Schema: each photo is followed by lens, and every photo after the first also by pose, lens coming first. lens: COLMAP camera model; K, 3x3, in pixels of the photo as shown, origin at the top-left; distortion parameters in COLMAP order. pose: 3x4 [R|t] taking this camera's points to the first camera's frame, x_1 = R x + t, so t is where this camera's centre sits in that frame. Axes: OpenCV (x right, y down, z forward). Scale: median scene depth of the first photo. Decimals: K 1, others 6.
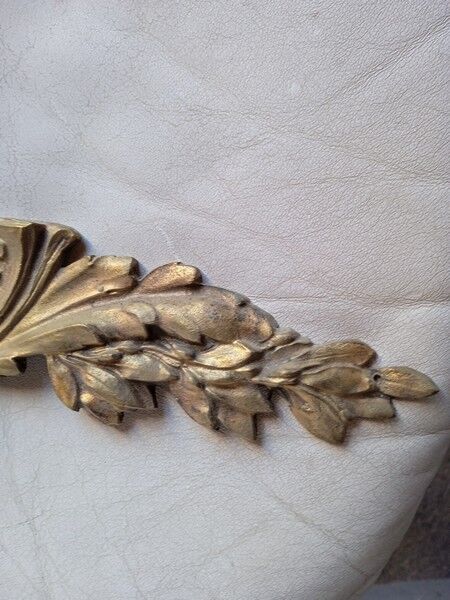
lens RADIAL K [[497.0, 0, 227.0], [0, 497.0, 303.6], [0, 0, 1]] dist [0.114791, -0.213201]
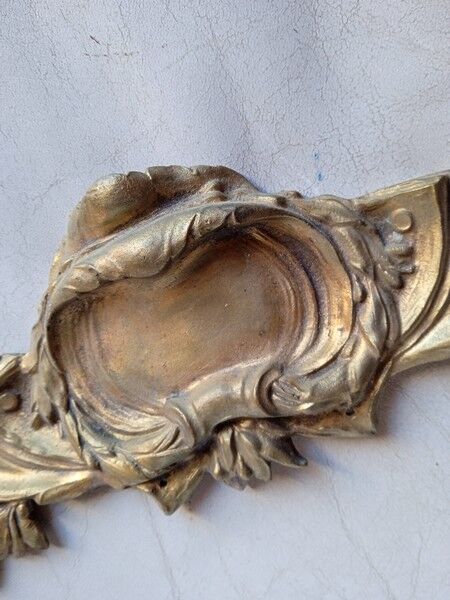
lens RADIAL K [[497.0, 0, 227.0], [0, 497.0, 303.6], [0, 0, 1]] dist [0.114791, -0.213201]
pose [[0.930550, -0.344817, -0.123200, -0.709548], [0.355031, 0.931992, 0.073105, -0.153569], [0.089613, -0.111768, 0.989686, 0.099613]]
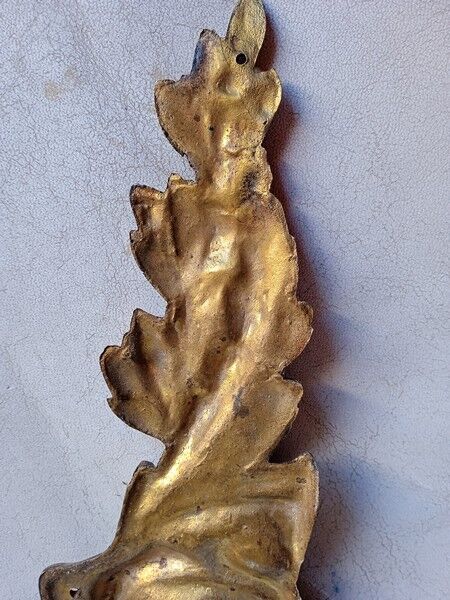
lens RADIAL K [[497.0, 0, 227.0], [0, 497.0, 303.6], [0, 0, 1]] dist [0.114791, -0.213201]
pose [[0.922189, -0.385282, 0.033532, -0.597688], [0.385916, 0.922414, -0.014854, -0.855115], [-0.025207, 0.026639, 0.999327, 0.040923]]
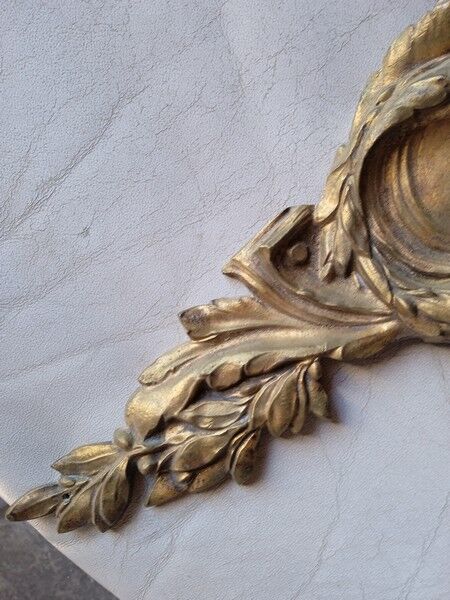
lens RADIAL K [[497.0, 0, 227.0], [0, 497.0, 303.6], [0, 0, 1]] dist [0.114791, -0.213201]
pose [[0.930285, -0.362207, -0.058109, -1.473552], [0.362381, 0.931997, -0.007882, 0.006179], [0.057013, -0.013725, 0.998279, 0.076510]]
